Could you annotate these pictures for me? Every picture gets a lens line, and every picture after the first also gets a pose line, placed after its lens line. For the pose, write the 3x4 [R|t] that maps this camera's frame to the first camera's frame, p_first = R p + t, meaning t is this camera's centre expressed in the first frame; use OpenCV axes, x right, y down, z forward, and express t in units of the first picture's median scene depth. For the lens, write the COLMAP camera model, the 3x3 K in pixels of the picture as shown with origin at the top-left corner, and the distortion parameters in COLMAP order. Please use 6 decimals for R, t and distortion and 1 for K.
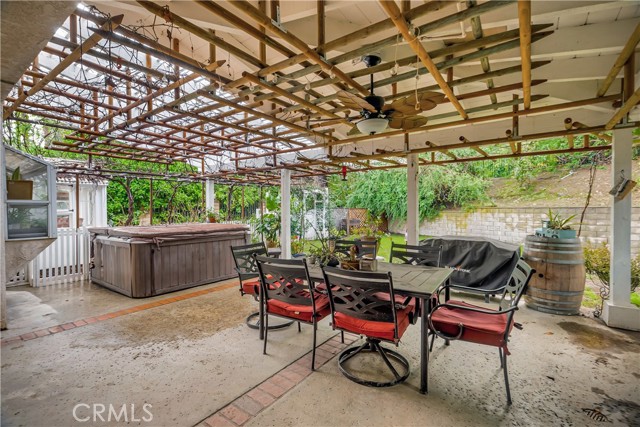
lens RADIAL K [[292.6, 0, 320.7], [0, 292.6, 212.0], [0, 0, 1]] dist [-0.001789, 0.002379]
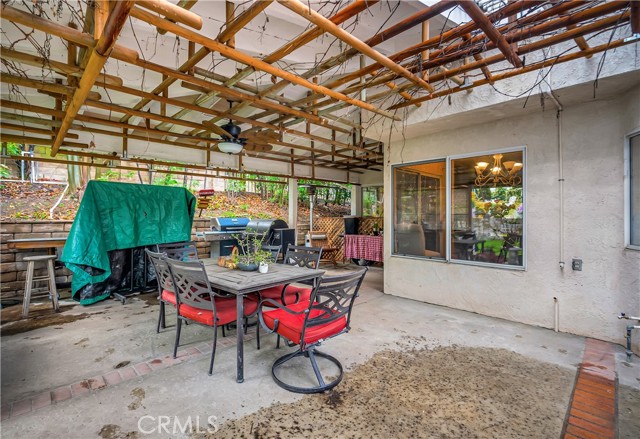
lens RADIAL K [[311.3, 0, 320.1], [0, 311.3, 216.3], [0, 0, 1]] dist [-0.003879, 0.002750]
pose [[-0.988482, 0.004138, 0.151284, -0.360496], [0.006605, 0.999853, 0.015809, -0.013775], [-0.151196, 0.016627, -0.988364, 1.996384]]
